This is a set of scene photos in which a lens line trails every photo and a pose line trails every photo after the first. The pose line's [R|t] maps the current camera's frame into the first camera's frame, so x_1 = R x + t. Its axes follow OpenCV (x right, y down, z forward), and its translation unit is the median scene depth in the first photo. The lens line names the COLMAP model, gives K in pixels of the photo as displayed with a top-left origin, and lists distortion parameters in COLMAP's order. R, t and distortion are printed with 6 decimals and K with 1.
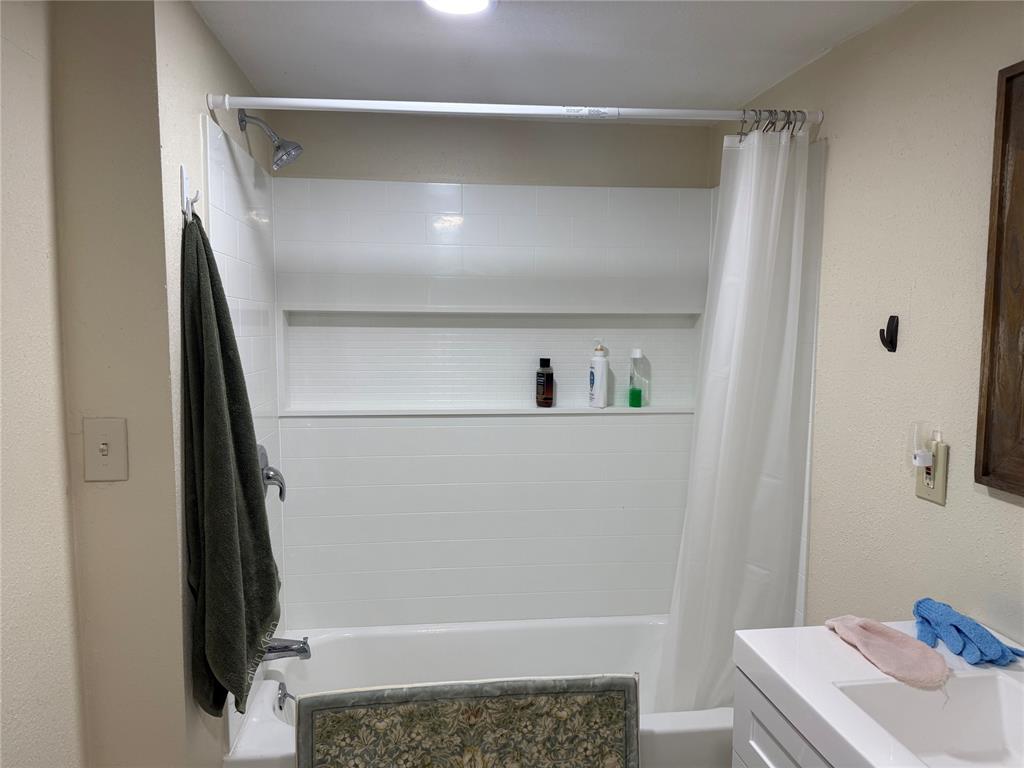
lens RADIAL K [[733.1, 0, 513.9], [0, 733.1, 381.3], [0, 0, 1]] dist [0.053629, -0.060626]
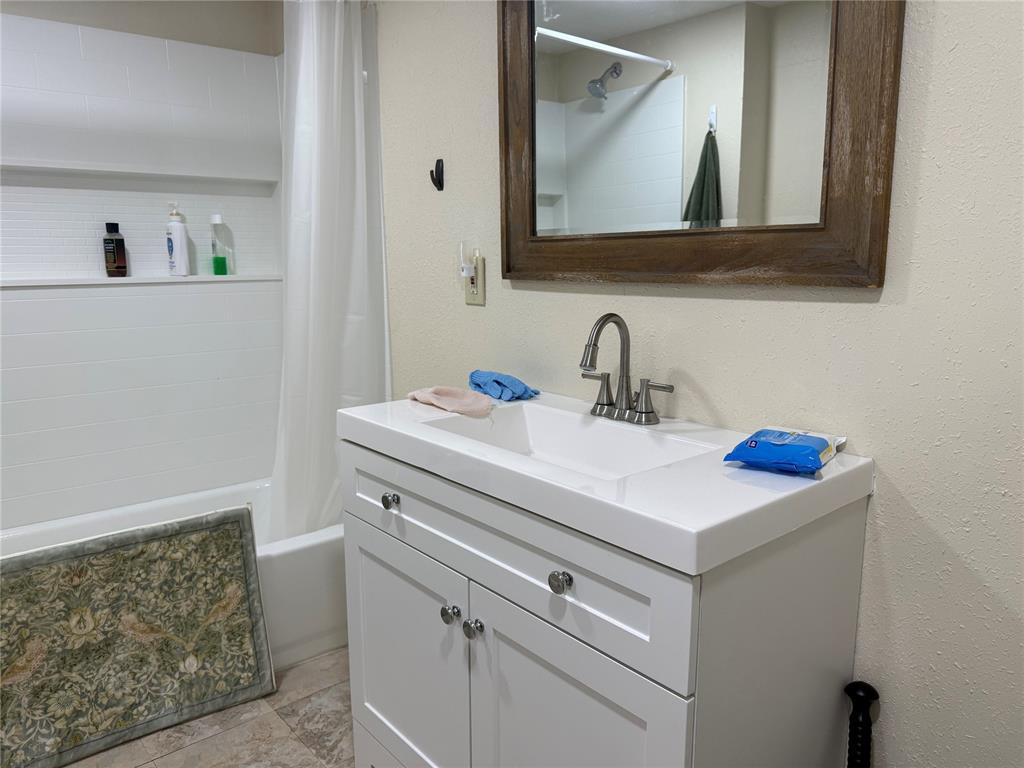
lens RADIAL K [[733.1, 0, 513.9], [0, 733.1, 381.3], [0, 0, 1]] dist [0.053629, -0.060626]
pose [[0.848864, -0.107333, 0.517599, -0.043434], [0.062632, 0.992693, 0.103136, 0.135487], [-0.524887, -0.055130, 0.849384, -0.098946]]
